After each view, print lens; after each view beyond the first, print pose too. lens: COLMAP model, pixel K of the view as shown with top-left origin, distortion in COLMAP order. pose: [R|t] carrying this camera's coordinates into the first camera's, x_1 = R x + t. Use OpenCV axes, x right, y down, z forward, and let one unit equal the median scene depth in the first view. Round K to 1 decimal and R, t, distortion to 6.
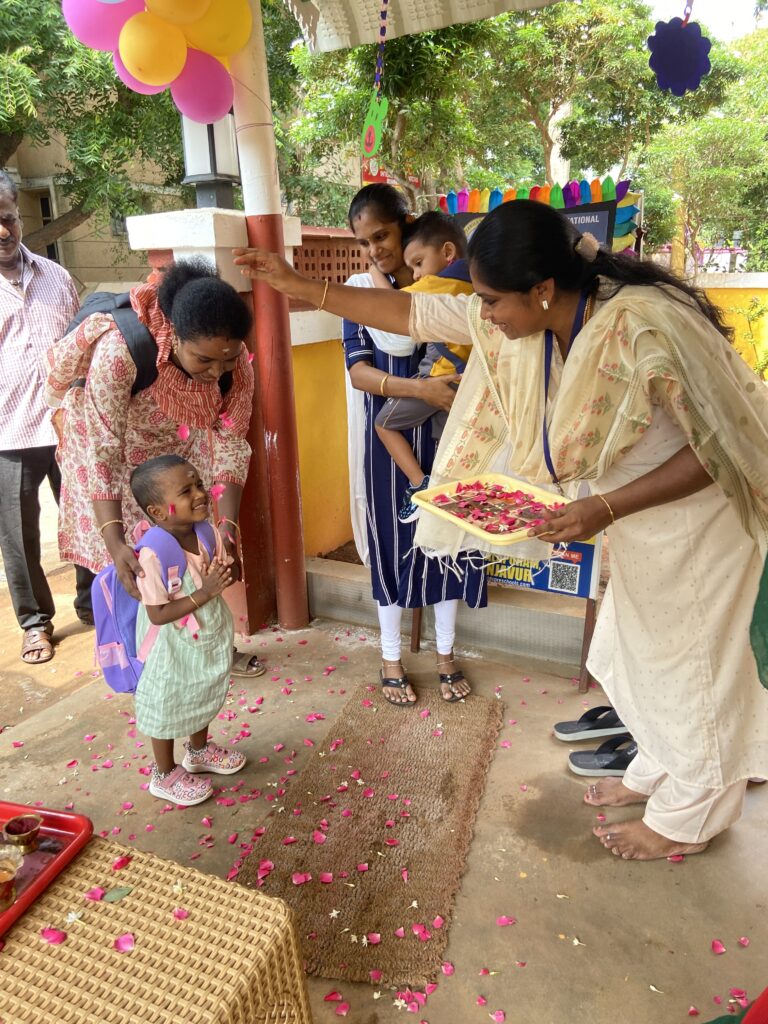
lens RADIAL K [[760.2, 0, 384.0], [0, 760.2, 512.0], [0, 0, 1]] dist [0.105806, -0.121660]
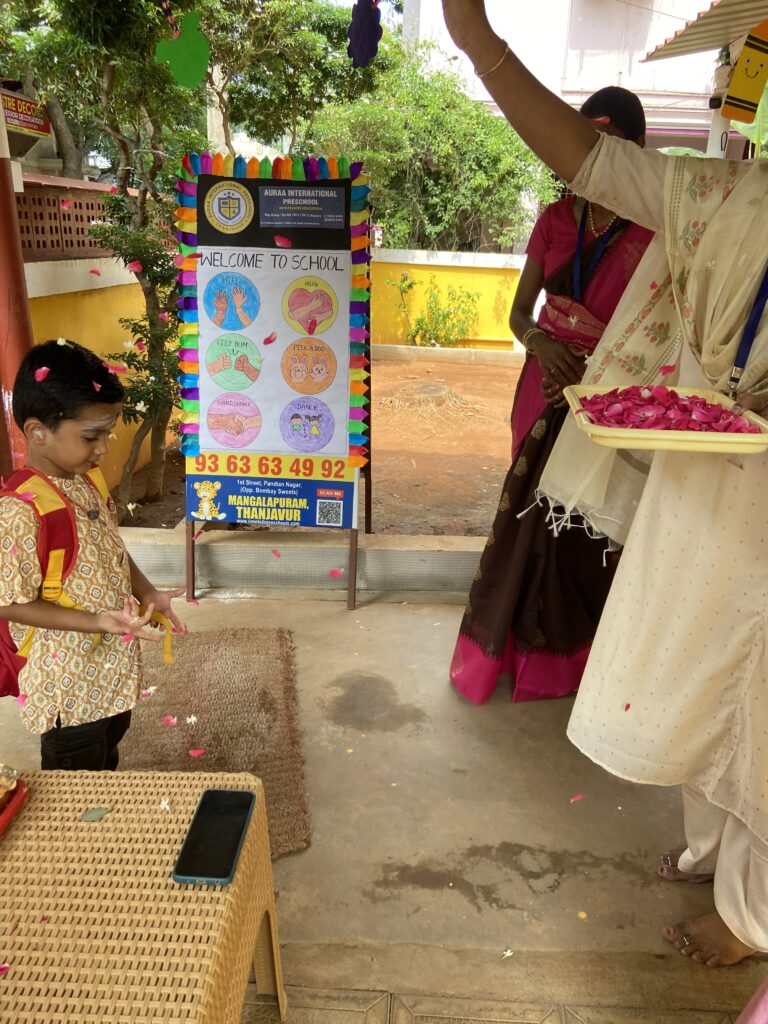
lens RADIAL K [[760.2, 0, 384.0], [0, 760.2, 512.0], [0, 0, 1]] dist [0.105806, -0.121660]
pose [[0.905959, -0.092901, 0.413047, -0.119709], [0.075406, 0.995436, 0.058497, 0.017777], [-0.416596, -0.021849, 0.908829, -0.048897]]
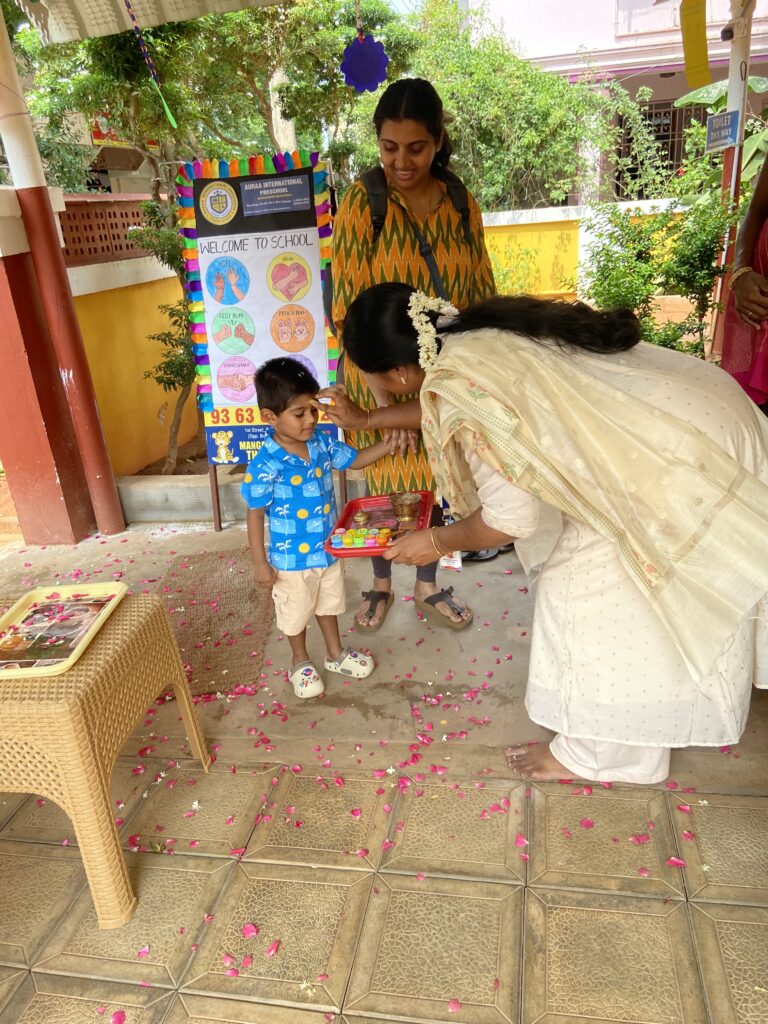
lens RADIAL K [[752.1, 0, 371.6], [0, 752.1, 497.3], [0, 0, 1]] dist [0.138021, -0.176300]
pose [[0.956593, -0.152615, 0.248270, -0.016842], [0.143105, 0.988121, 0.056020, 0.079073], [-0.253870, -0.018059, 0.967070, -0.241302]]
